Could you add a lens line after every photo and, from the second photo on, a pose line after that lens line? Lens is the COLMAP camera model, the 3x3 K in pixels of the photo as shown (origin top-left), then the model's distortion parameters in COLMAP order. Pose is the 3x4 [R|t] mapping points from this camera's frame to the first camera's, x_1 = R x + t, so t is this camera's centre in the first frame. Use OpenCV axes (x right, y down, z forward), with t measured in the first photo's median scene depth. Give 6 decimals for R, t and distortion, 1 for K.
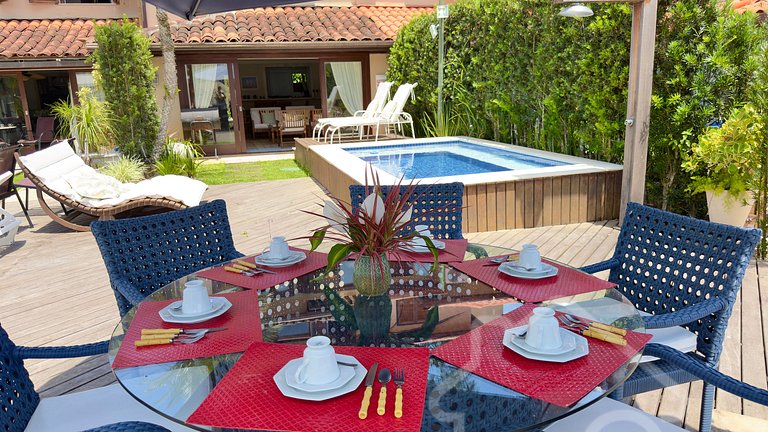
lens RADIAL K [[545.9, 0, 383.6], [0, 545.9, 217.5], [0, 0, 1]] dist [0.001957, -0.006522]
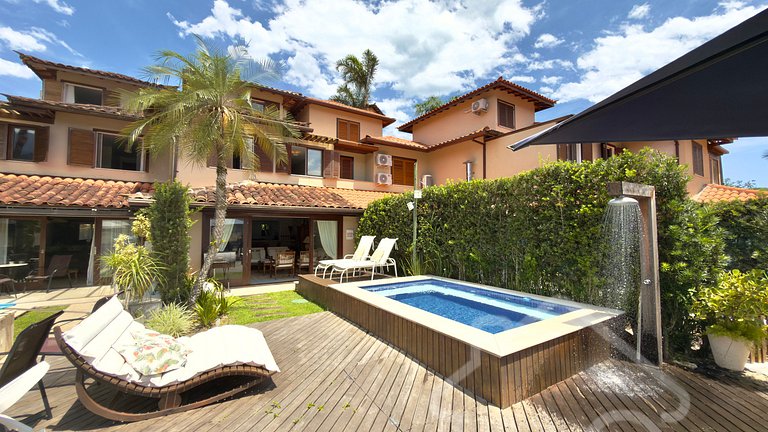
lens RADIAL K [[304.4, 0, 387.1], [0, 304.4, 213.6], [0, 0, 1]] dist [0.001546, -0.000993]
pose [[0.954412, 0.049531, 0.294353, -0.209114], [0.038574, 0.957400, -0.286177, -0.076297], [-0.295988, 0.284485, 0.911844, 0.240948]]
